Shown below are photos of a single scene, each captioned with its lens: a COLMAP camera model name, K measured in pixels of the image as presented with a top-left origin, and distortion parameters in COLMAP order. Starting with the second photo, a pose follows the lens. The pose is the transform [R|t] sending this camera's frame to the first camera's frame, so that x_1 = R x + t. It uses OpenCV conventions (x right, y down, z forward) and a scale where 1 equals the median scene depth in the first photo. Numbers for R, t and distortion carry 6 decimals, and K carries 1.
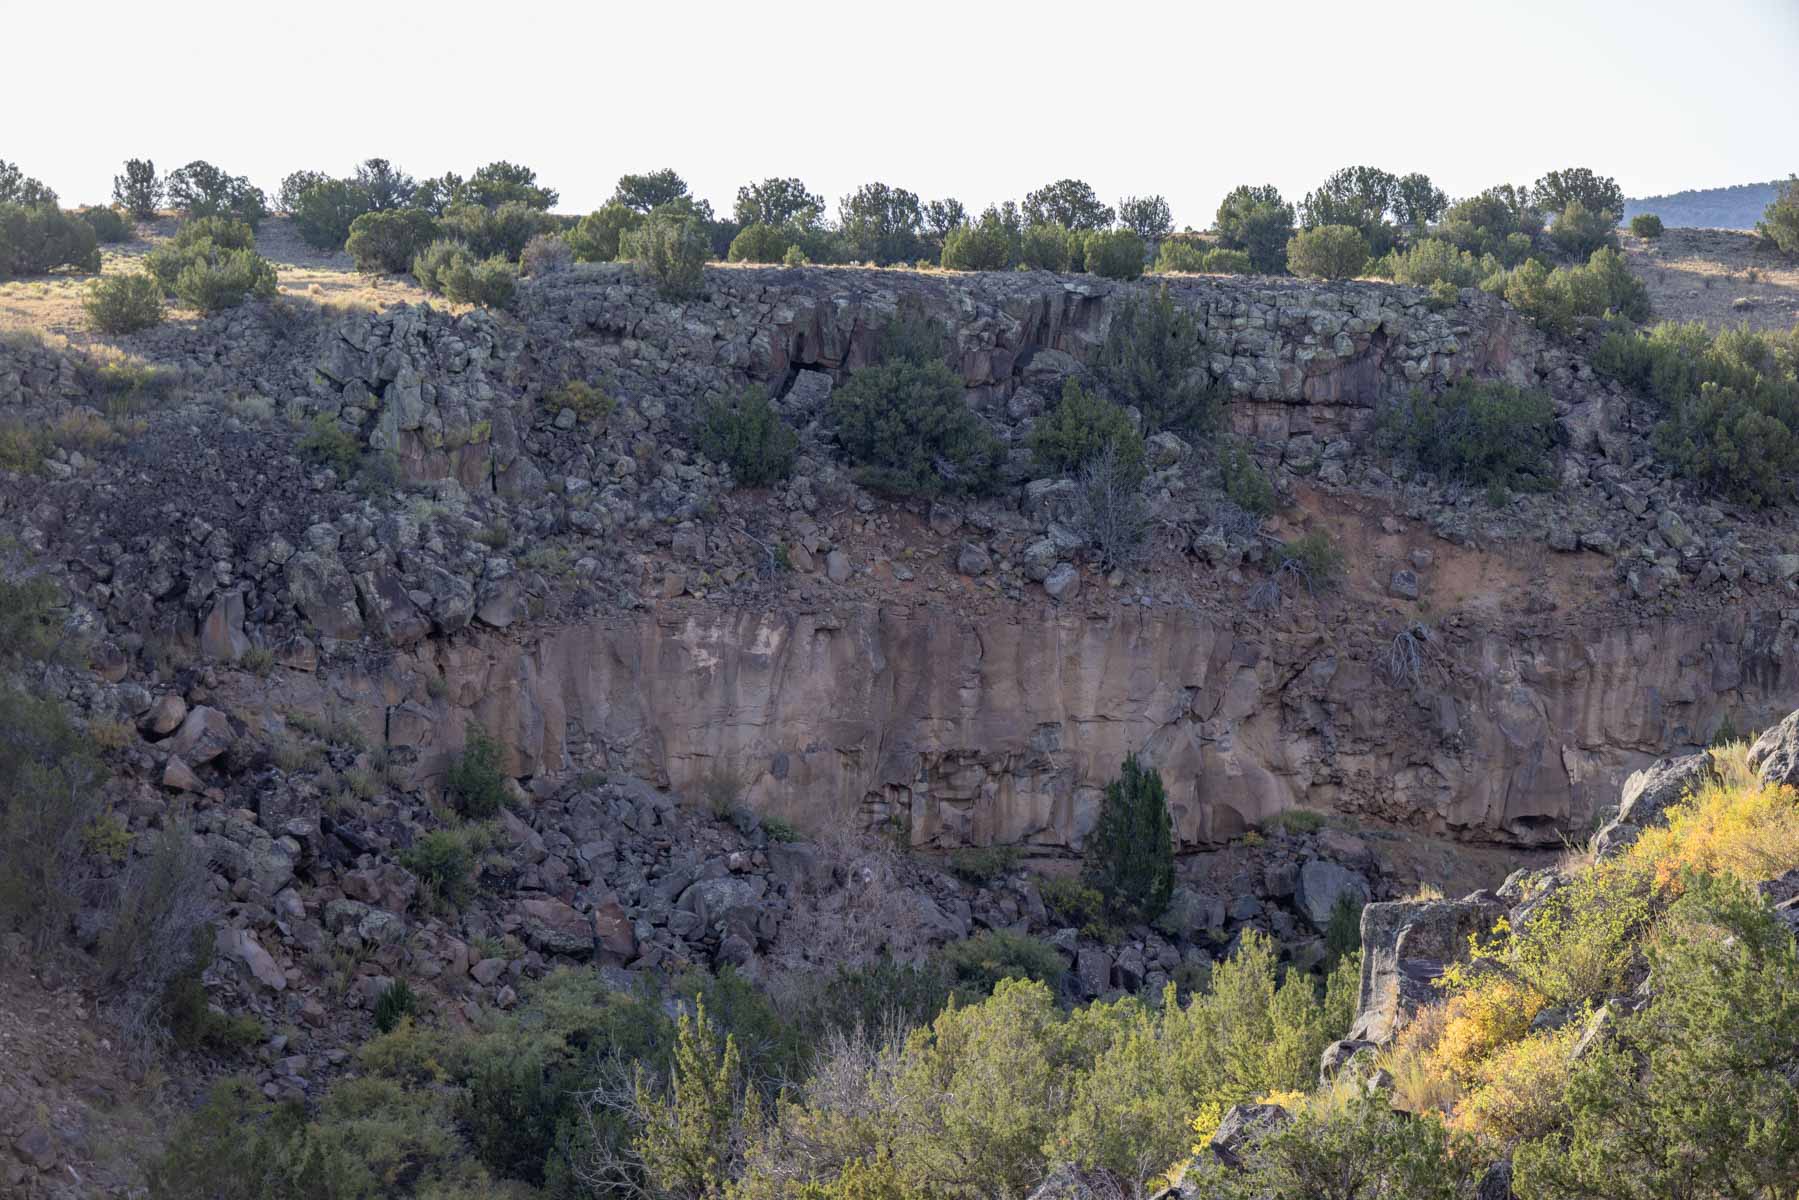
lens RADIAL K [[5406.7, 0, 899.2], [0, 5406.7, 598.7], [0, 0, 1]] dist [-0.012767, 0.000000]
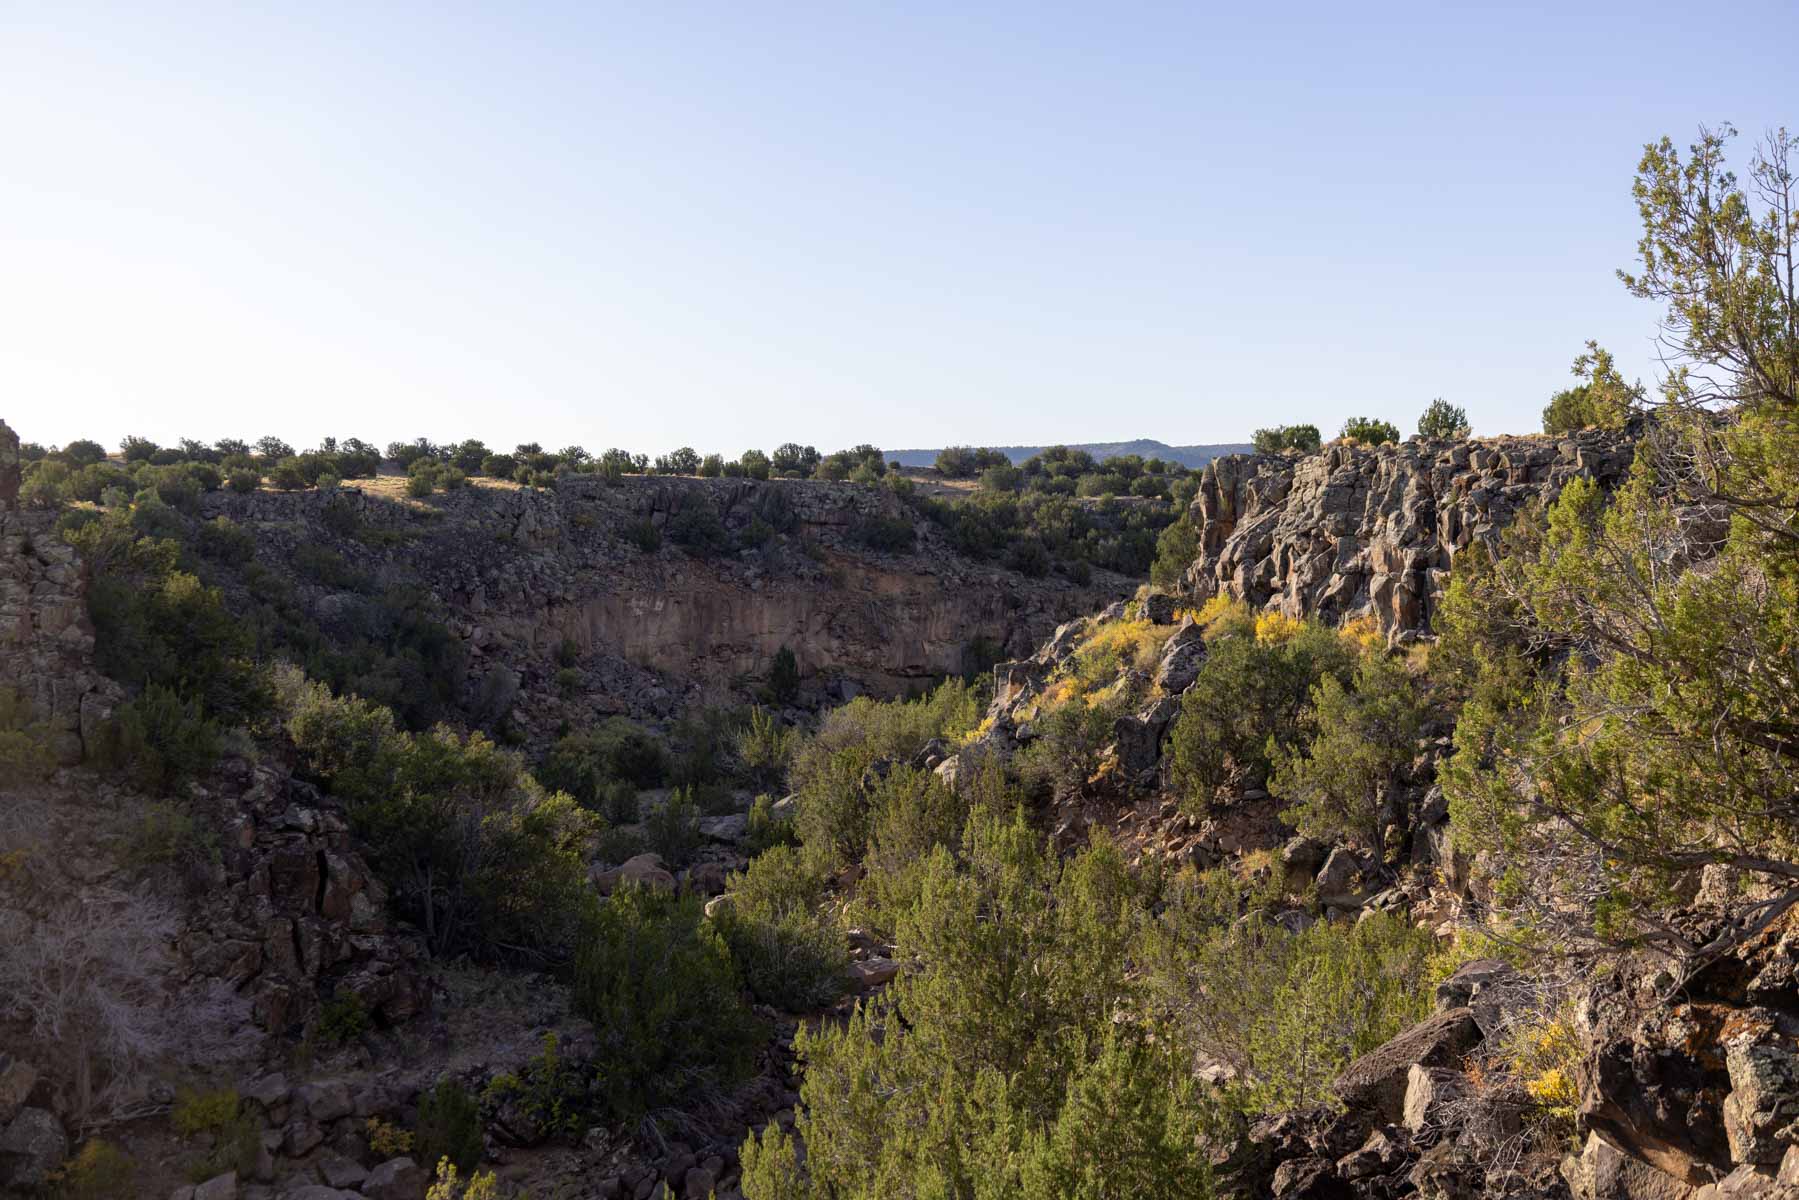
lens RADIAL K [[2181.8, 0, 900.2], [0, 2181.8, 603.4], [0, 0, 1]] dist [0.030953, 0.000000]
pose [[0.978532, -0.008675, 0.205914, -0.133431], [0.010707, 0.999904, -0.008756, 0.017609], [-0.205818, 0.010773, 0.978531, -0.145838]]
